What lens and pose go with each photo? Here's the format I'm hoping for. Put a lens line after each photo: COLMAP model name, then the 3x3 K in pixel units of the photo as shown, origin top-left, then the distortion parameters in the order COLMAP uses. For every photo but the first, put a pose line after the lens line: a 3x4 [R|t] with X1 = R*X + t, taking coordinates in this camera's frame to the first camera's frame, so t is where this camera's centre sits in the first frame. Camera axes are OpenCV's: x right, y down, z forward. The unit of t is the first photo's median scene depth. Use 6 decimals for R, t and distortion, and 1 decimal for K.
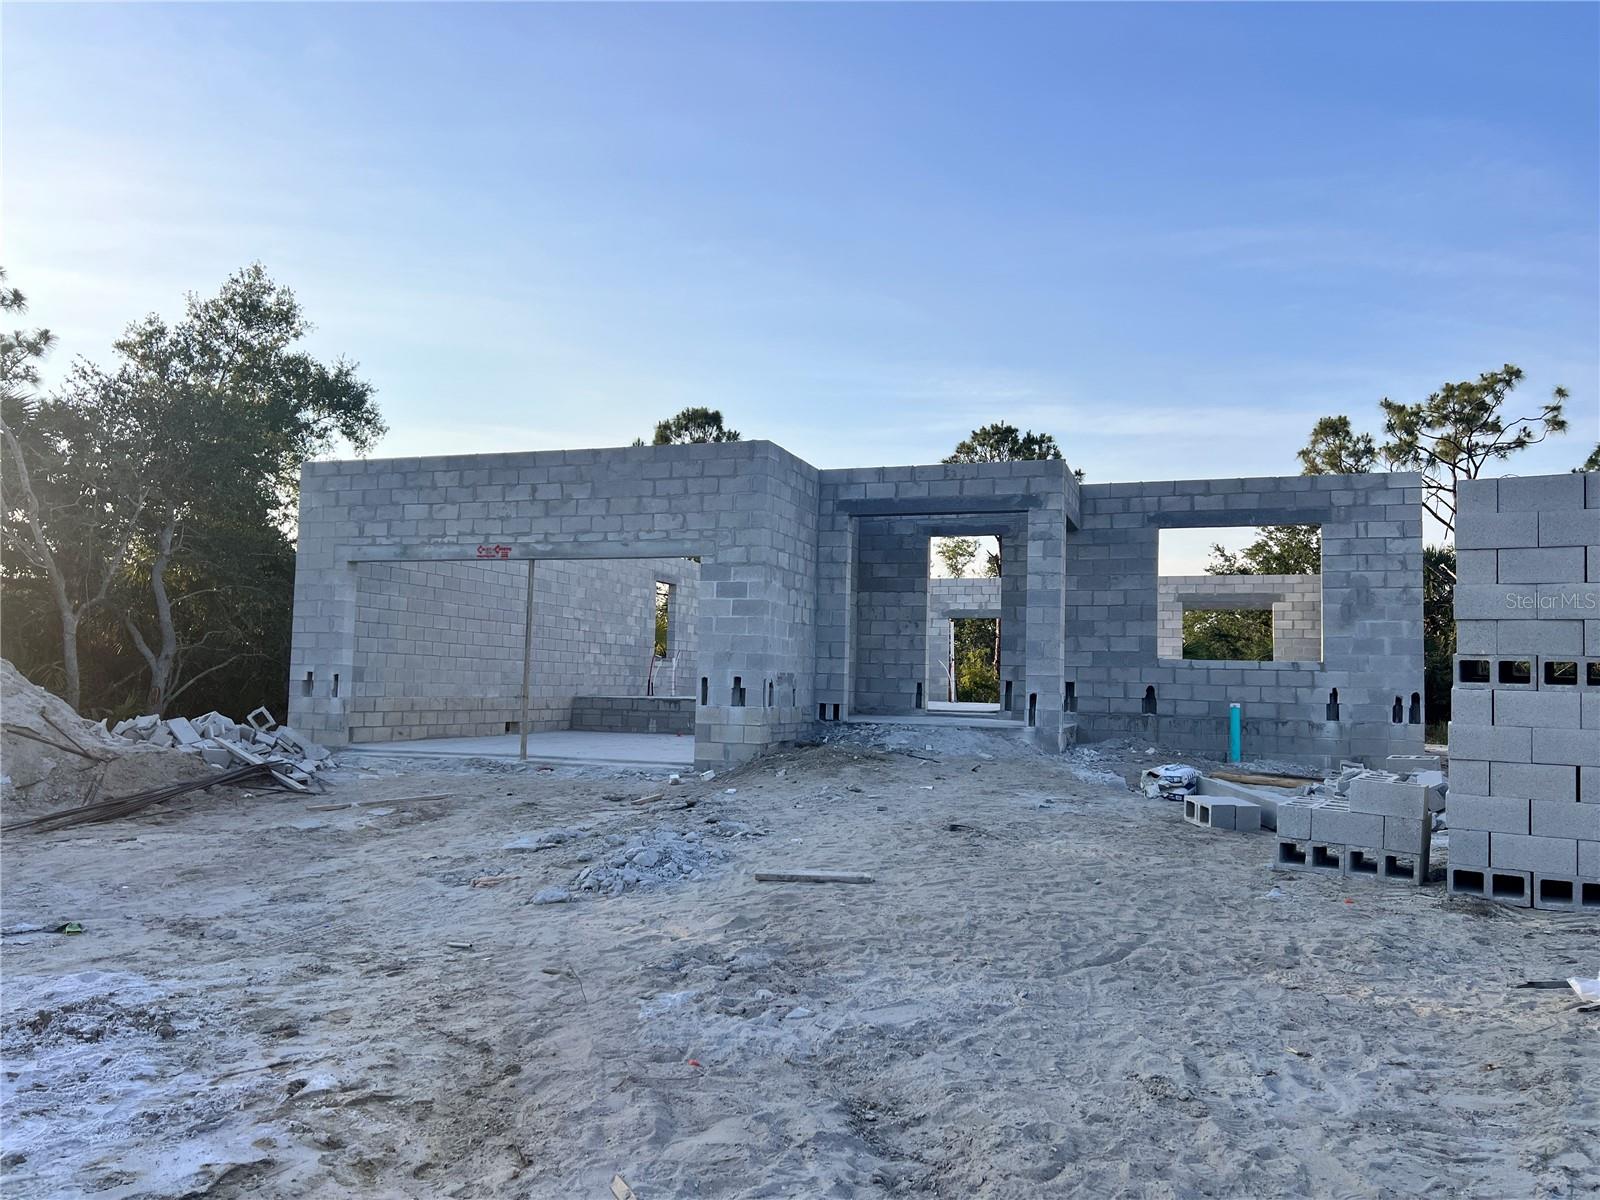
lens RADIAL K [[1205.1, 0, 819.4], [0, 1205.1, 609.6], [0, 0, 1]] dist [0.073458, -0.080469]
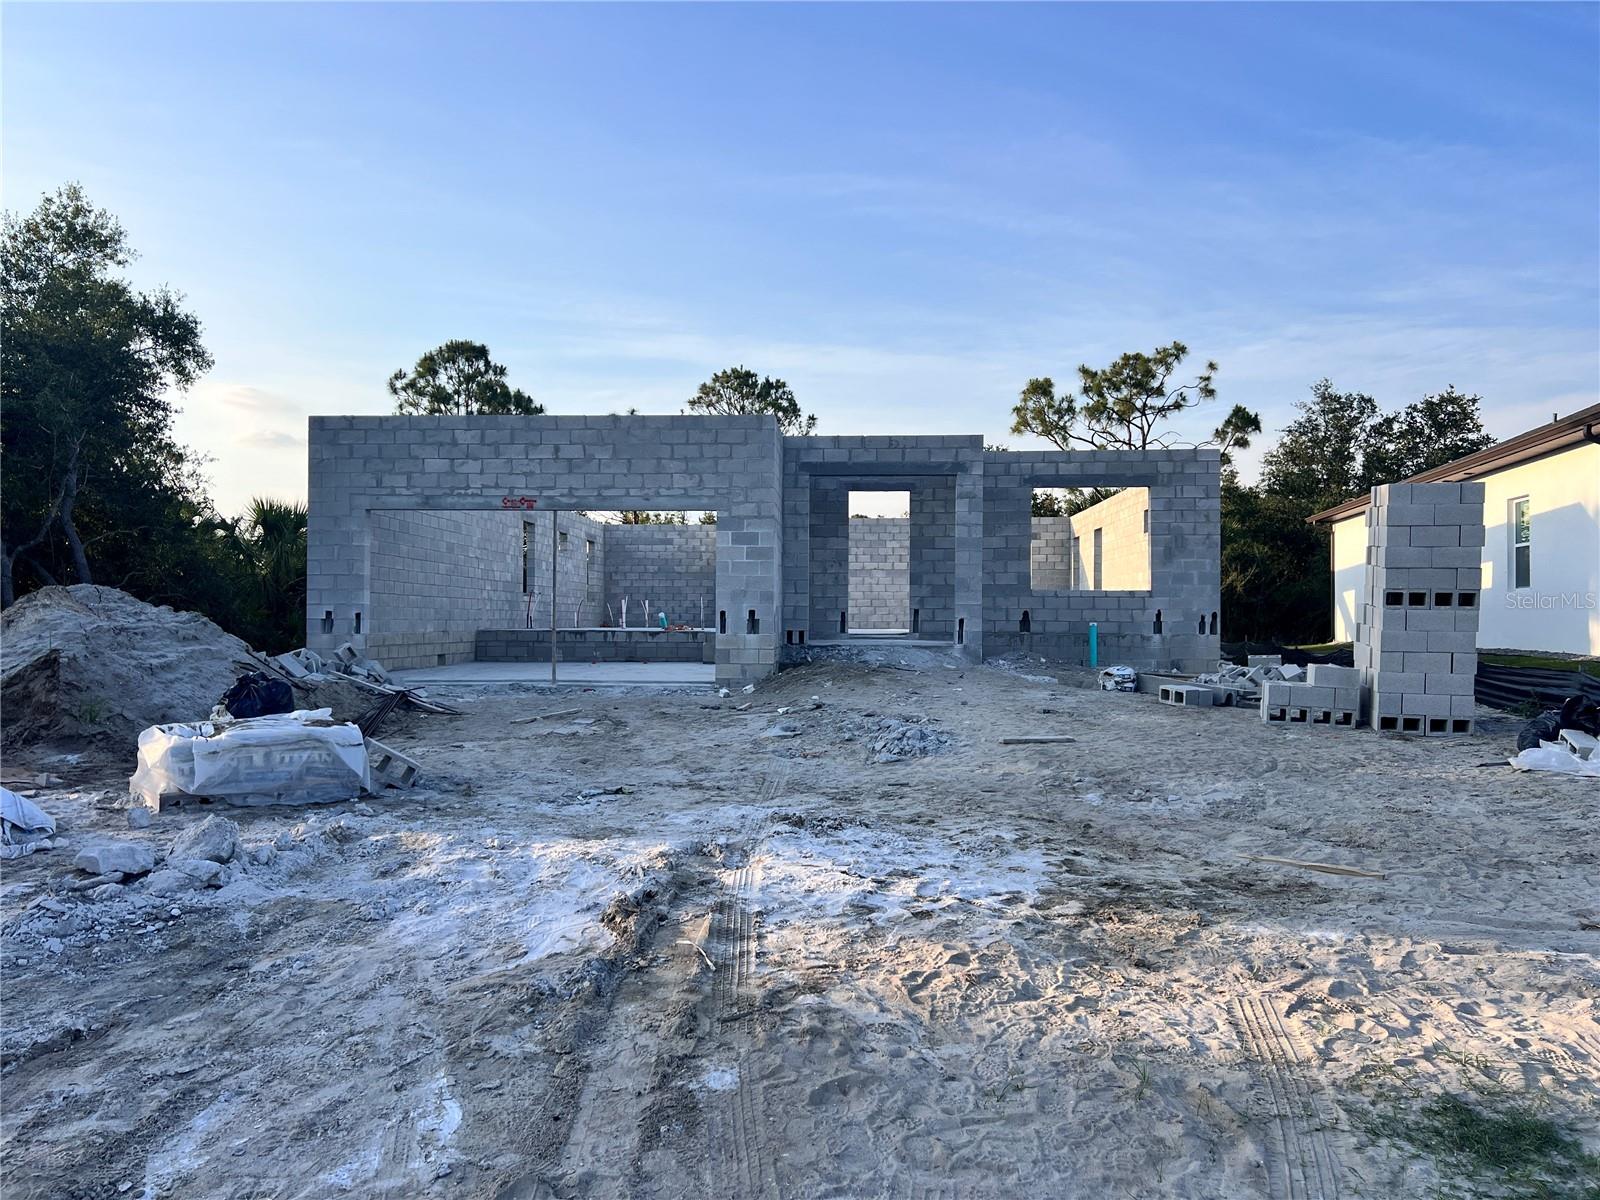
lens RADIAL K [[1205.1, 0, 815.2], [0, 1205.1, 609.9], [0, 0, 1]] dist [0.073458, -0.080469]
pose [[0.958460, -0.016962, 0.284722, -0.316583], [-0.000139, 0.998202, 0.059936, -0.015360], [-0.285227, -0.057486, 0.956735, -0.167574]]
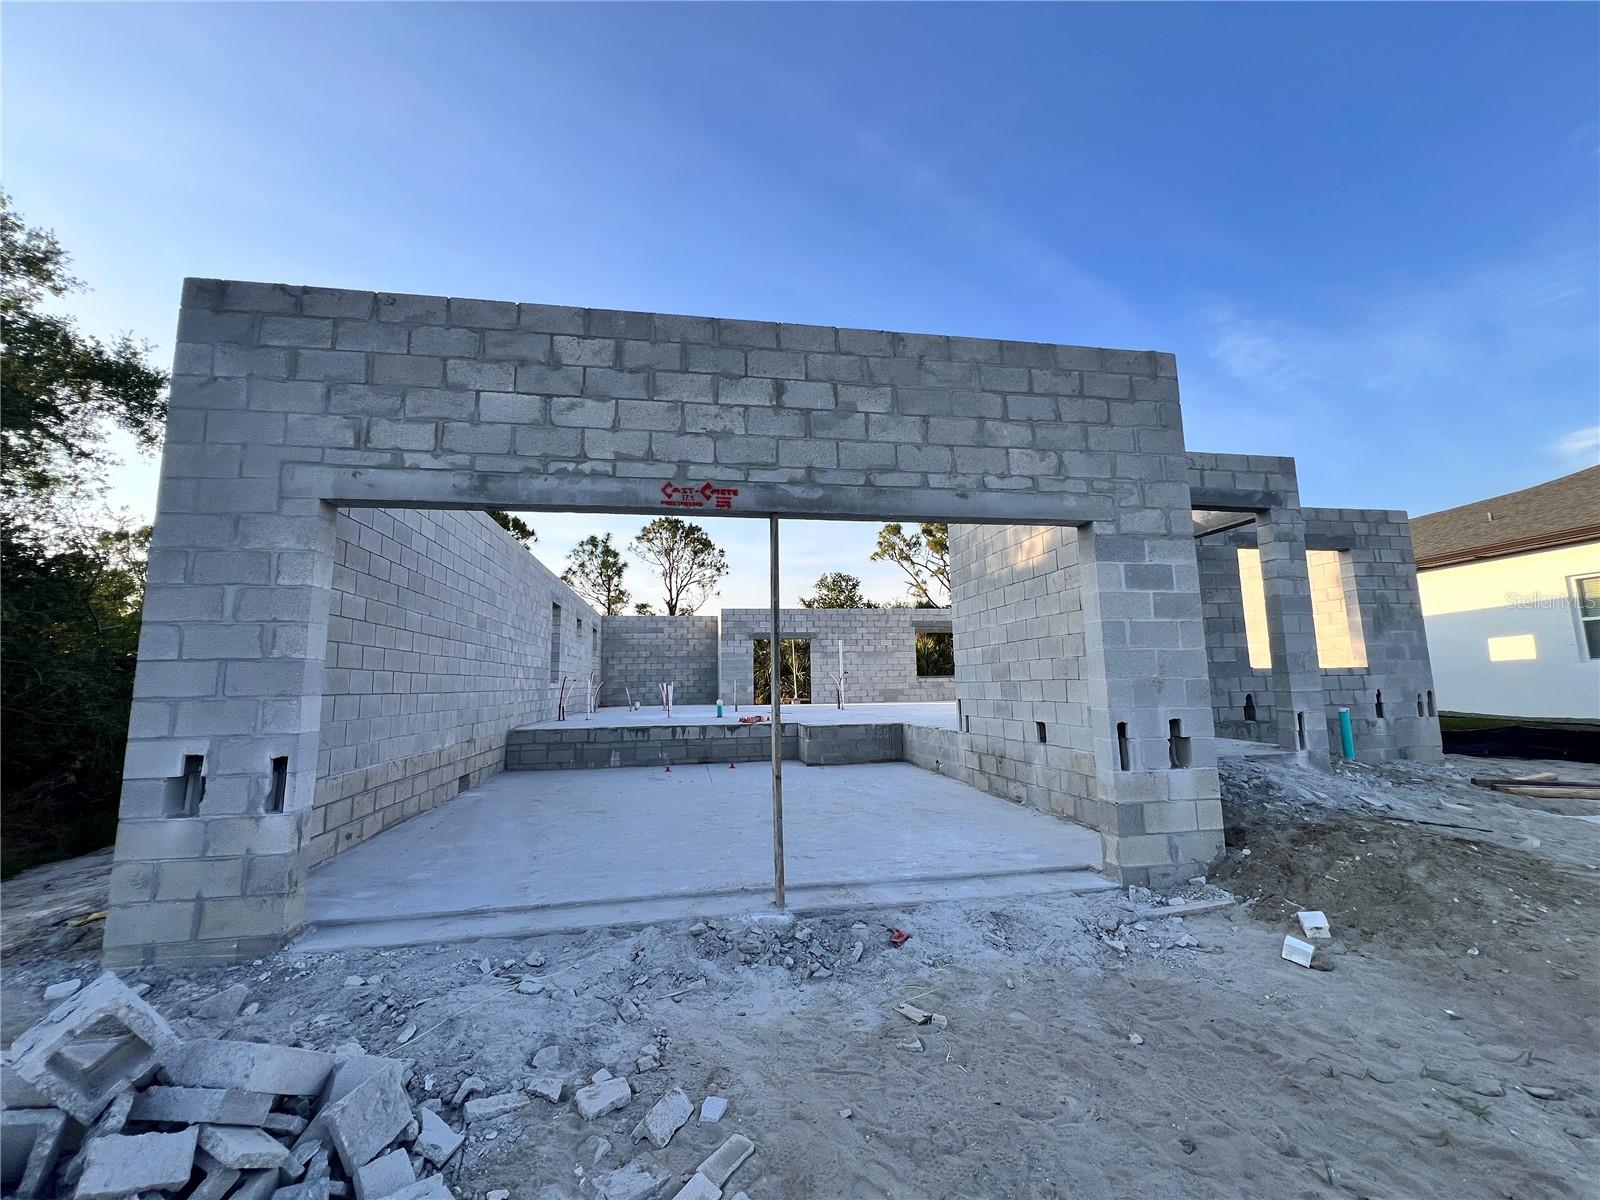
lens RADIAL K [[643.1, 0, 793.9], [0, 643.1, 595.7], [0, 0, 1]] dist [0.000805, 0.001382]
pose [[0.877360, 0.026572, 0.479096, -0.351409], [0.006531, 0.997712, -0.067298, 0.013097], [-0.479788, 0.062173, 0.875179, 0.718011]]
